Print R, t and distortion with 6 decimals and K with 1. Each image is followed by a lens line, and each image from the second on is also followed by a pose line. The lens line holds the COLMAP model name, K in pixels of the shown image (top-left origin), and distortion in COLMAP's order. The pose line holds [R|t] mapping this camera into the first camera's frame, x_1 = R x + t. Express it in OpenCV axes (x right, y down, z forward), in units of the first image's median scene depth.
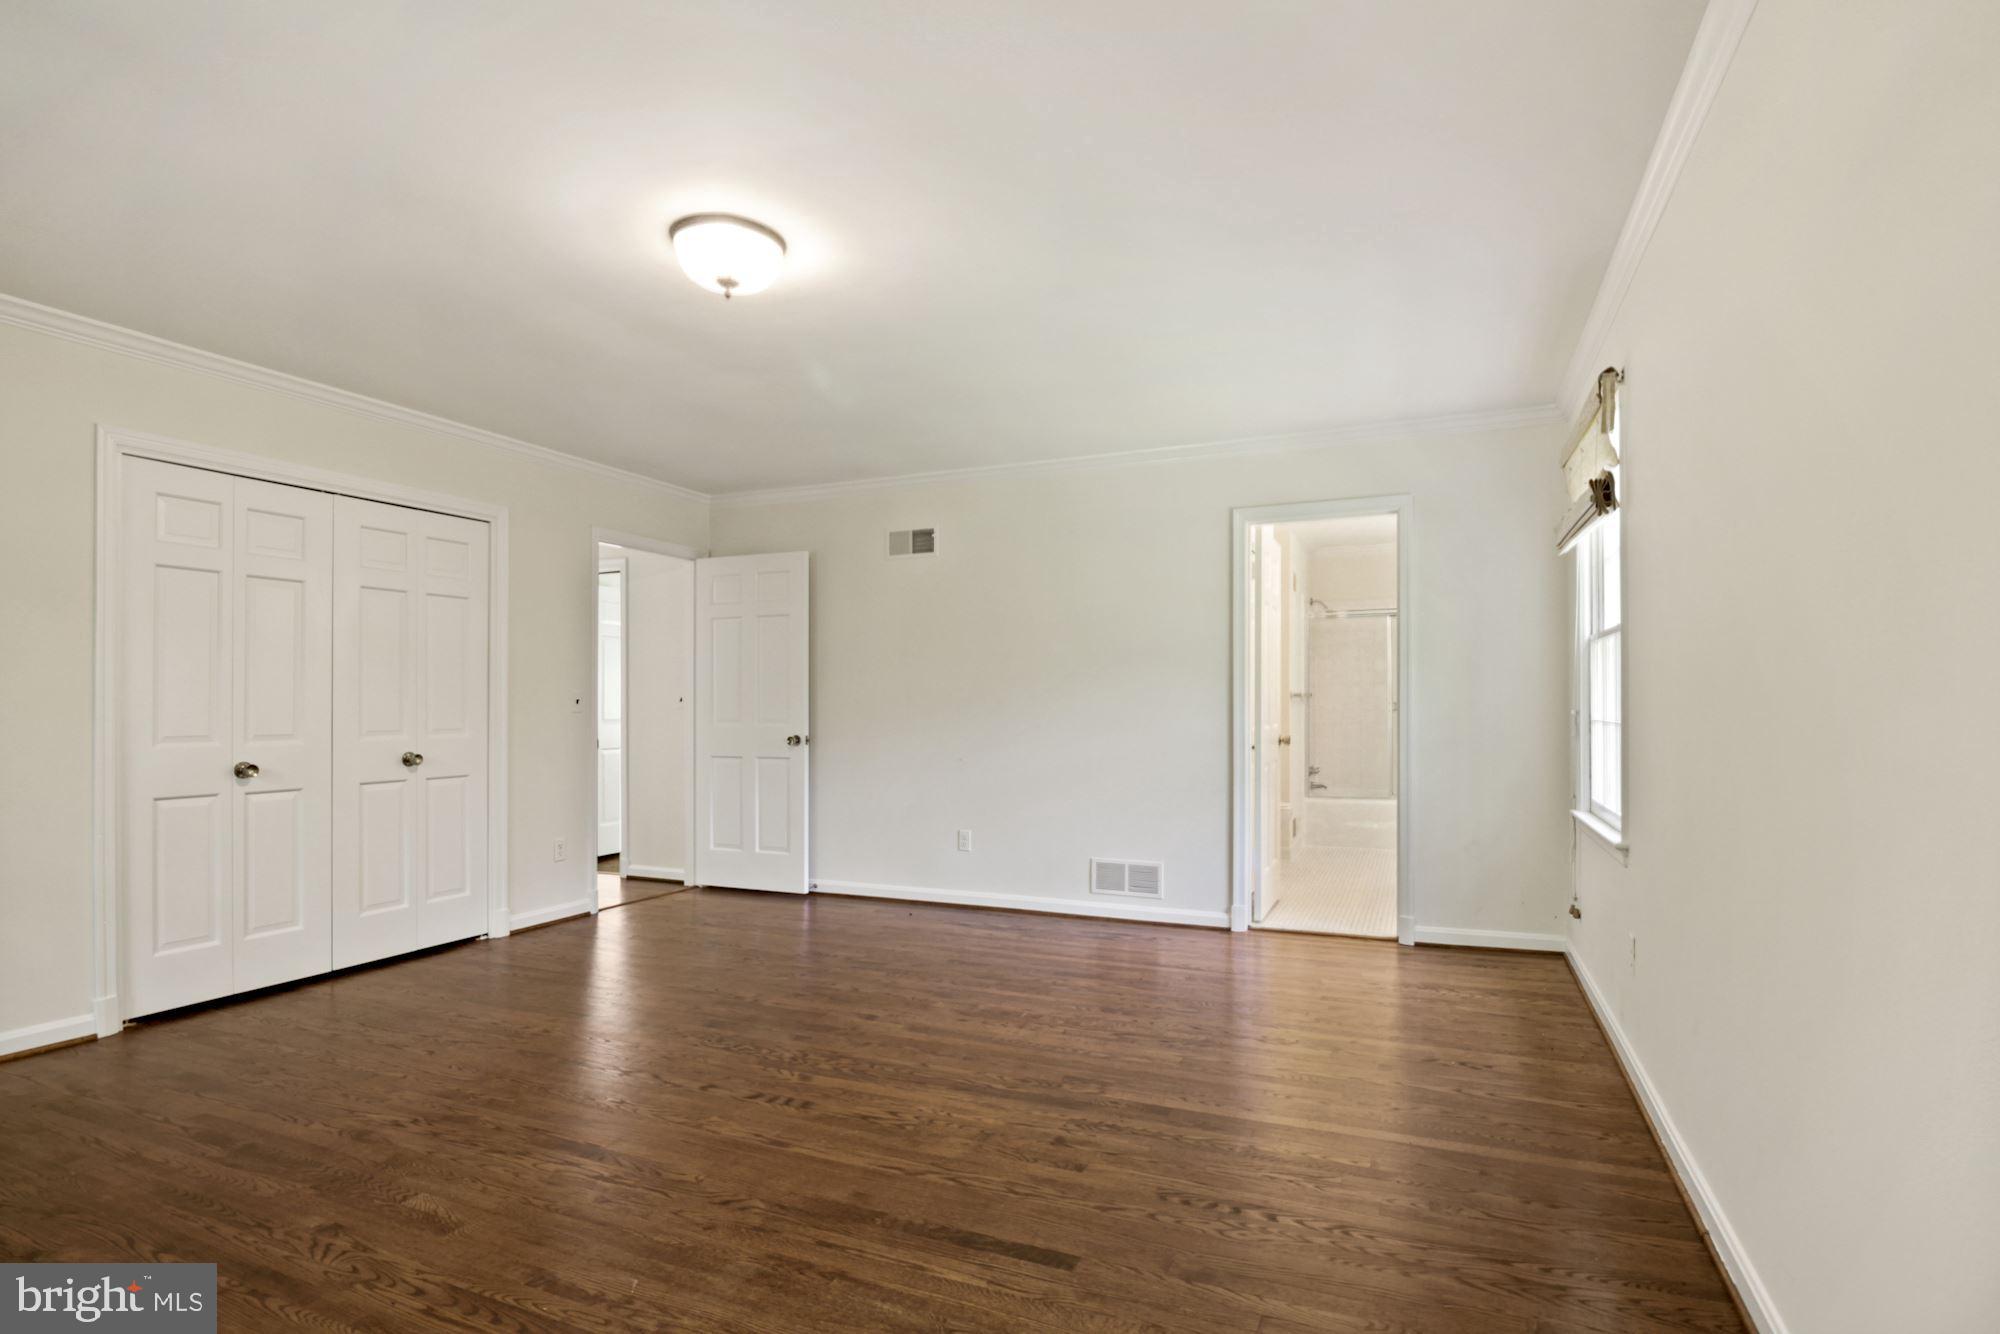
lens RADIAL K [[1001.2, 0, 1049.4], [0, 1001.2, 695.5], [0, 0, 1]] dist [-0.000593, 0.000047]
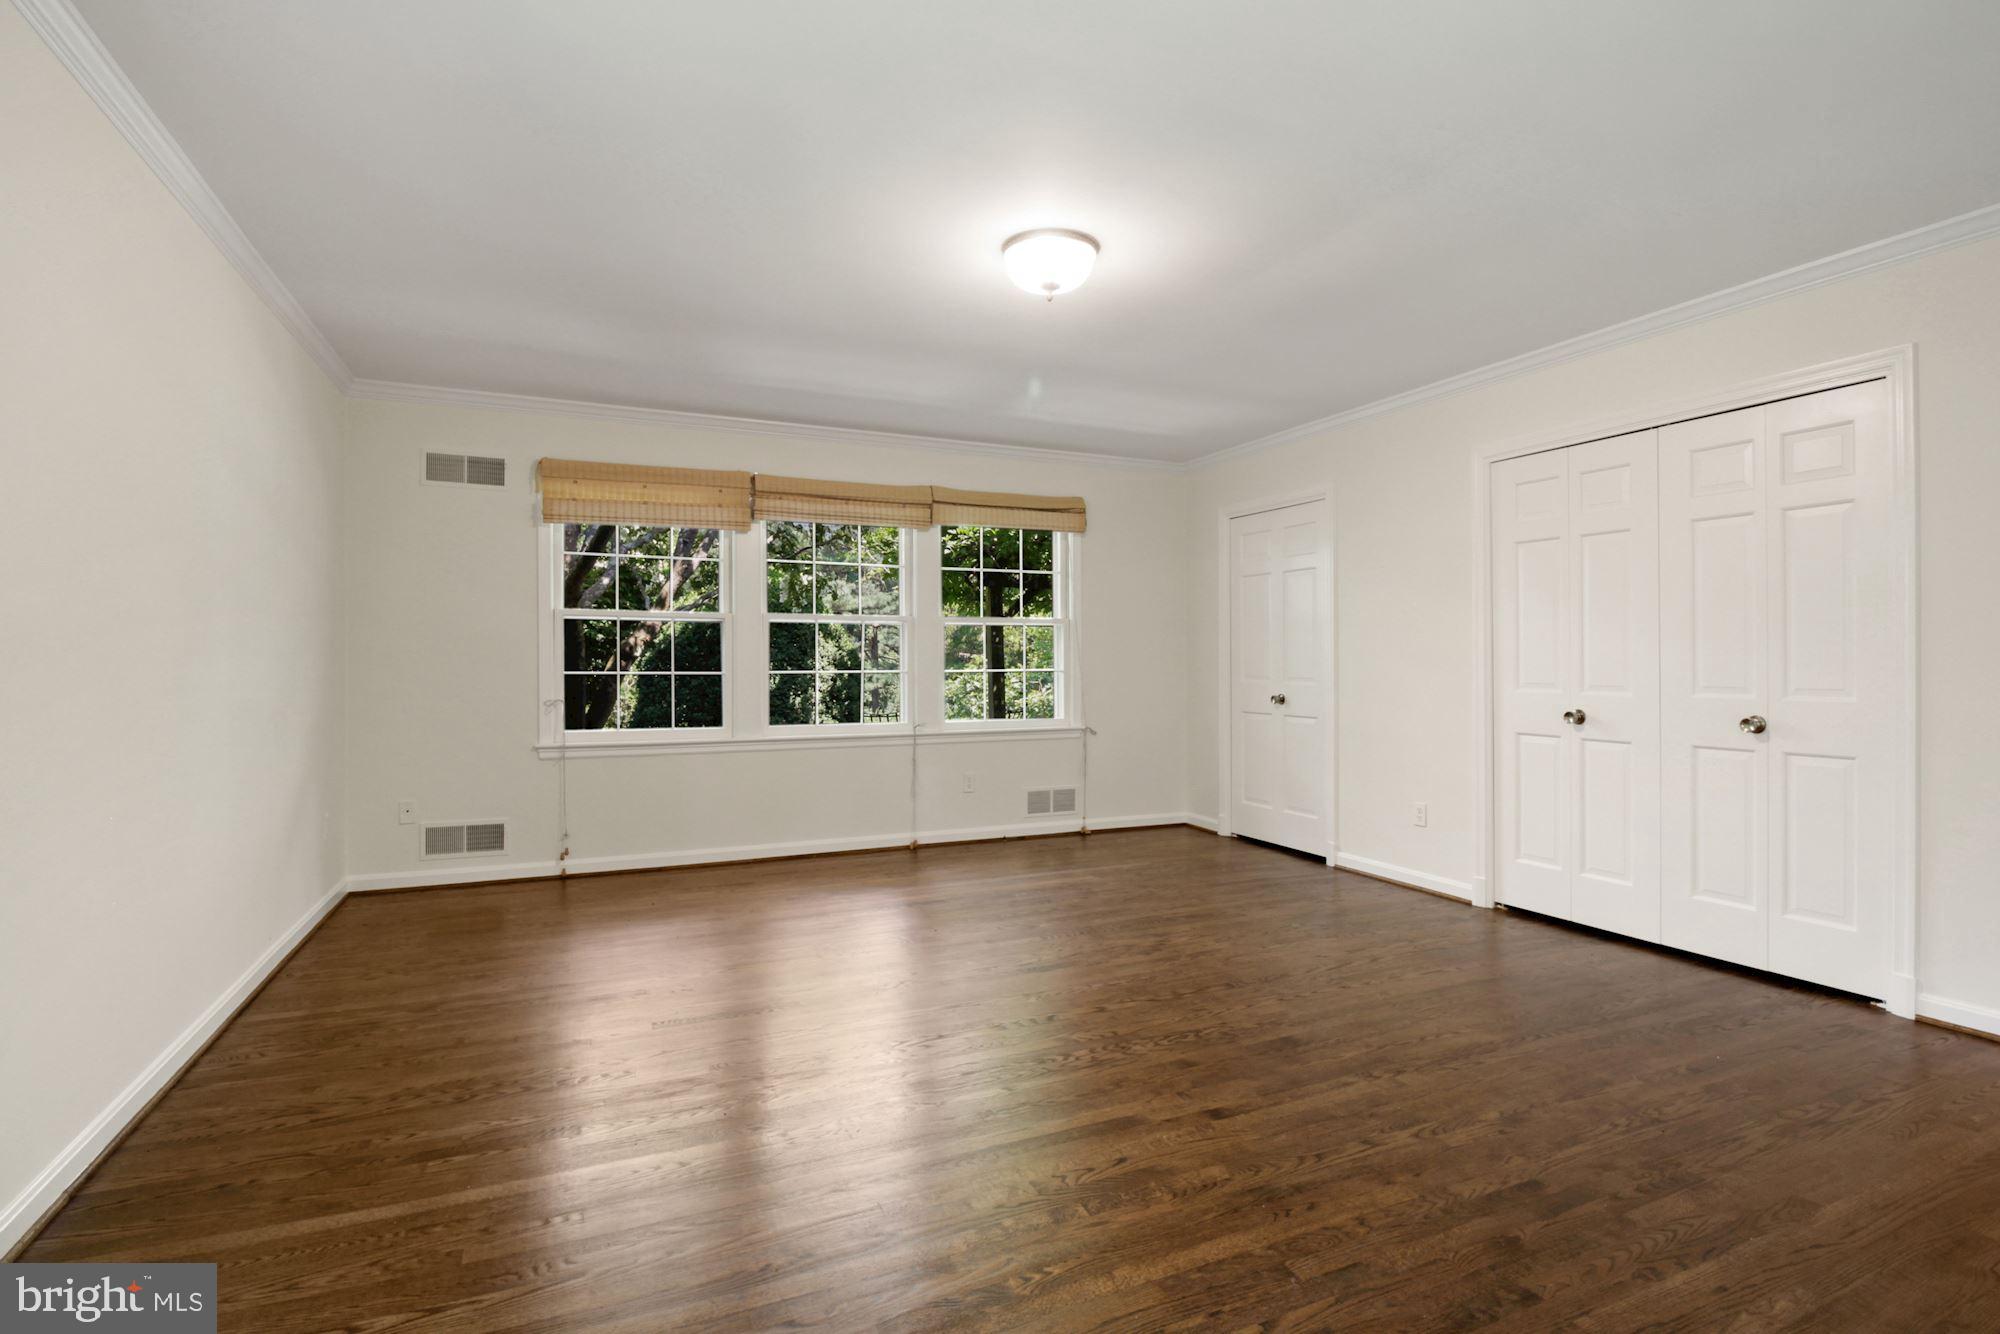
lens RADIAL K [[976.5, 0, 1000.0], [0, 976.5, 667.0], [0, 0, 1]] dist [-0.005457, -0.001468]
pose [[-0.705445, 0.008621, -0.708712, 0.422683], [0.010293, 0.999945, 0.001919, 0.014186], [0.708690, -0.005941, -0.705495, 1.462423]]
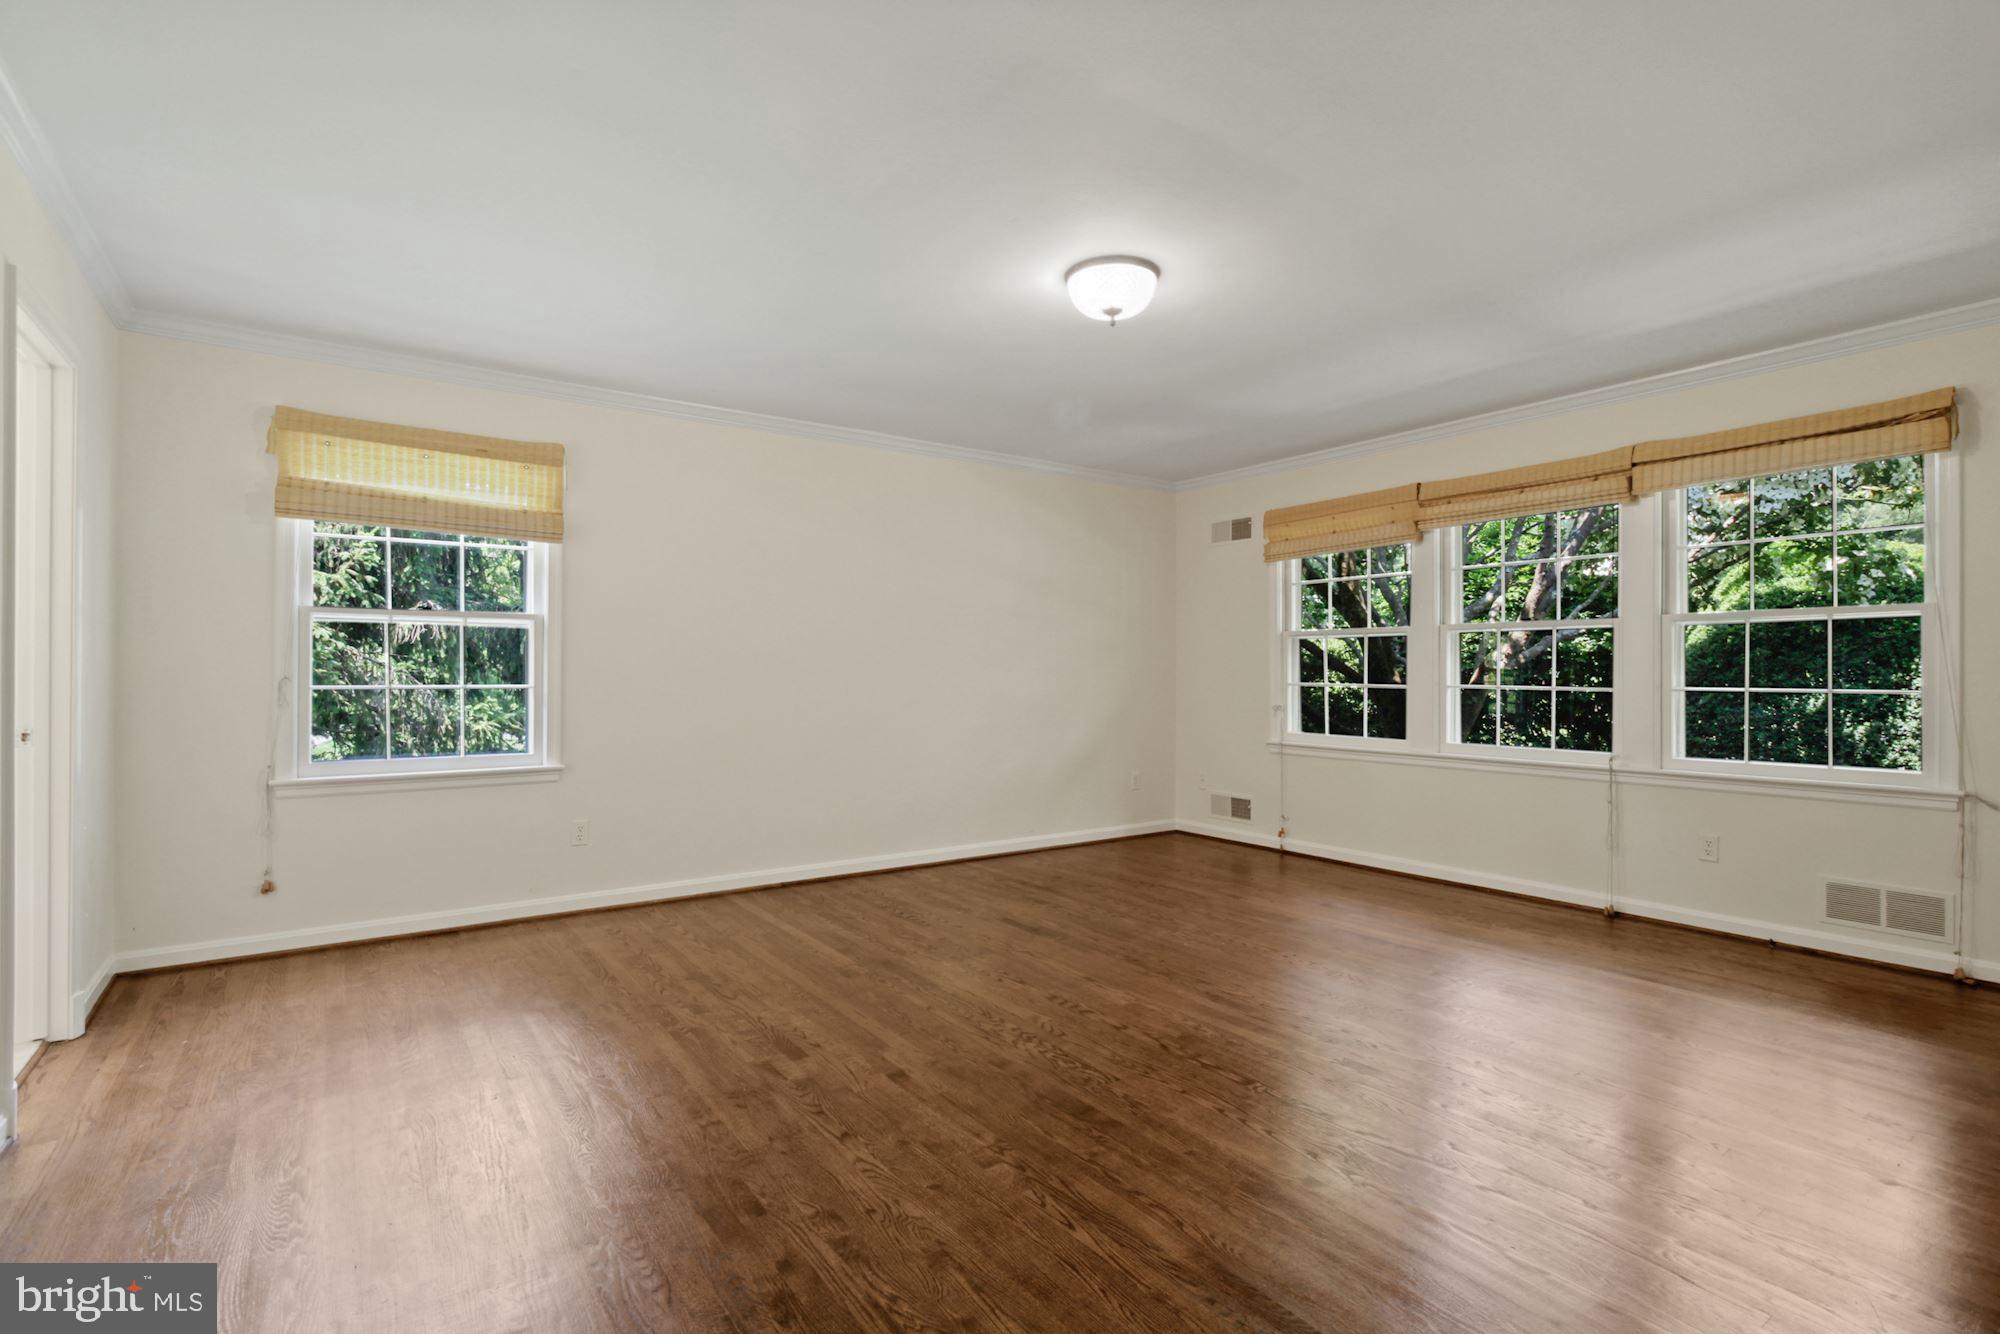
lens RADIAL K [[926.7, 0, 1000.0], [0, 926.7, 667.0], [0, 0, 1]] dist [0.002499, 0.000586]
pose [[-0.834837, 0.005484, 0.550470, -0.681507], [-0.005229, 0.999826, -0.017892, 0.022099], [-0.550472, -0.017815, -0.834663, 1.663834]]
